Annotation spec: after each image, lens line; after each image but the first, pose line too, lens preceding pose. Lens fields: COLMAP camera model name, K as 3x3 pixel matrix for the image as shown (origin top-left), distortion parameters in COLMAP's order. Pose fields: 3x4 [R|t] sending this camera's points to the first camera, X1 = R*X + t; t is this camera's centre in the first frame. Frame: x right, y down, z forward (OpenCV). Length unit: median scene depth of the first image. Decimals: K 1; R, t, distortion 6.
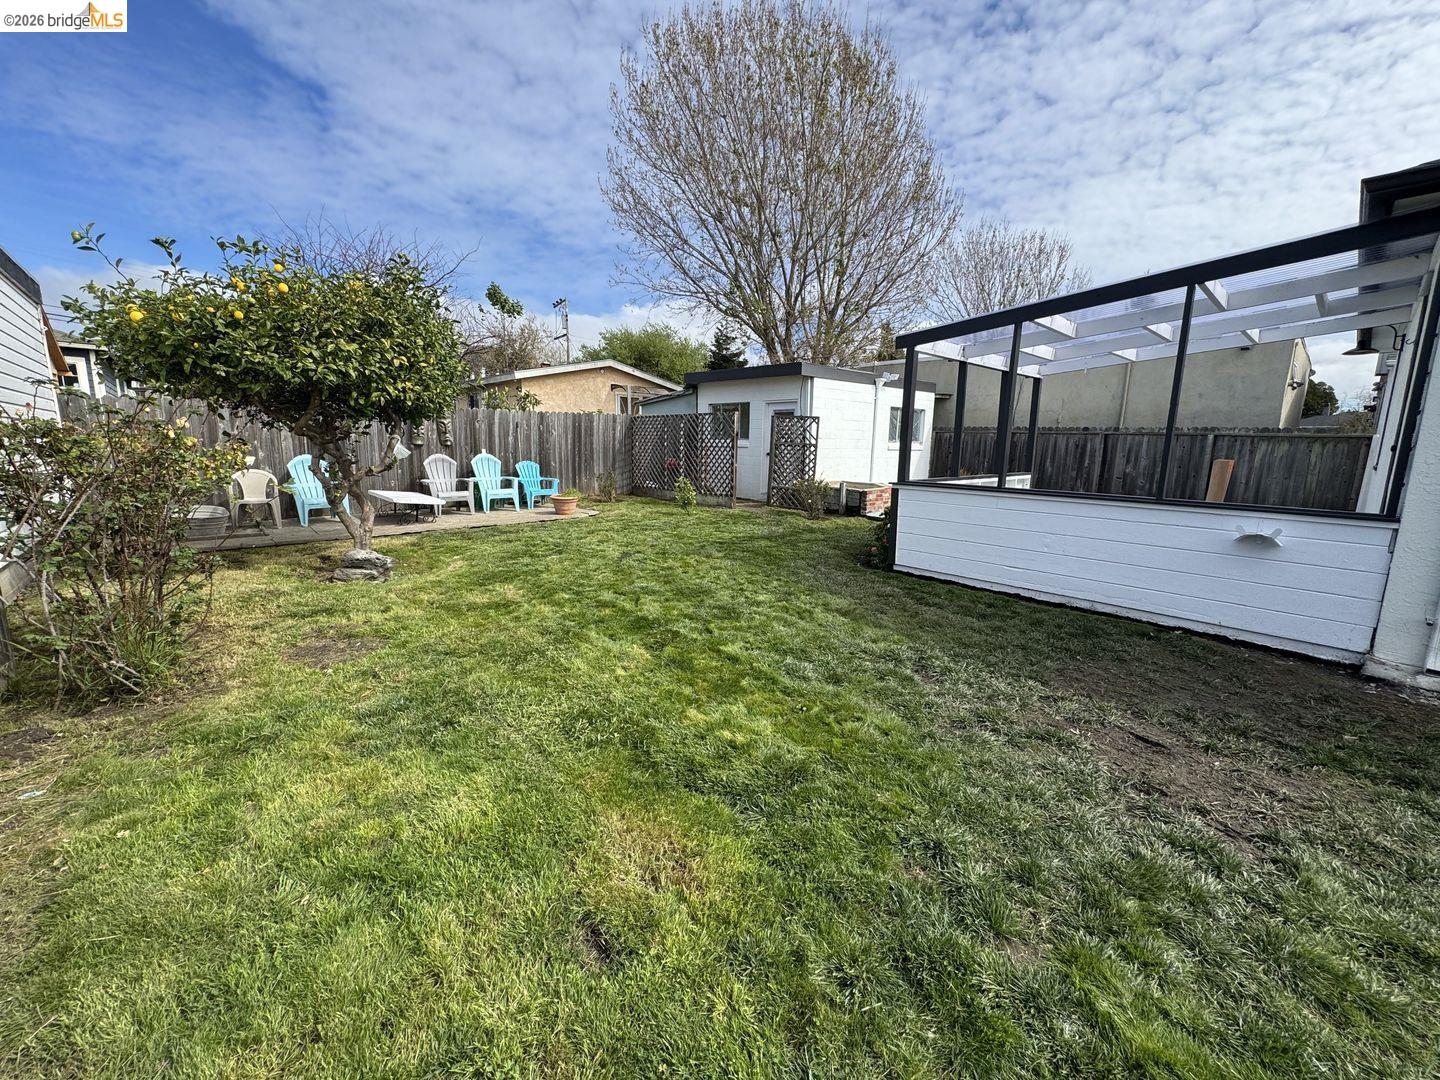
lens RADIAL K [[574.1, 0, 720.0], [0, 574.1, 540.0], [0, 0, 1]] dist [-0.000955, -0.000110]
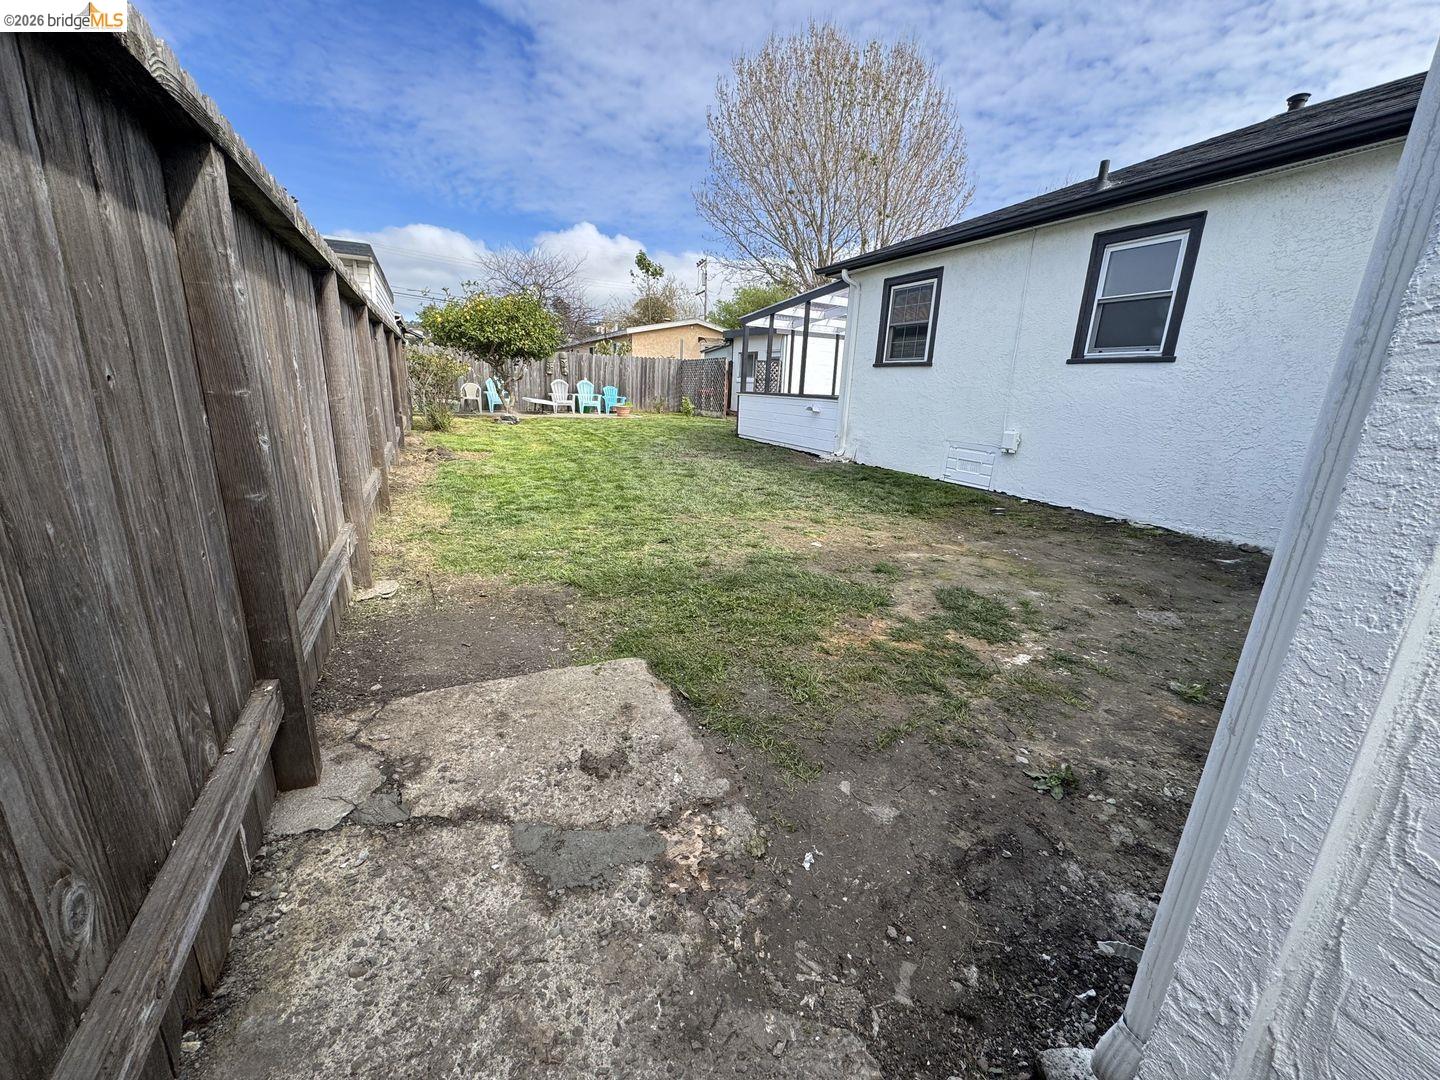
lens RADIAL K [[574.1, 0, 720.0], [0, 574.1, 540.0], [0, 0, 1]] dist [-0.000955, -0.000110]
pose [[0.959885, 0.096652, -0.263211, 0.483317], [-0.074776, 0.992955, 0.091921, 0.138342], [0.270241, -0.068552, 0.960349, -0.584111]]
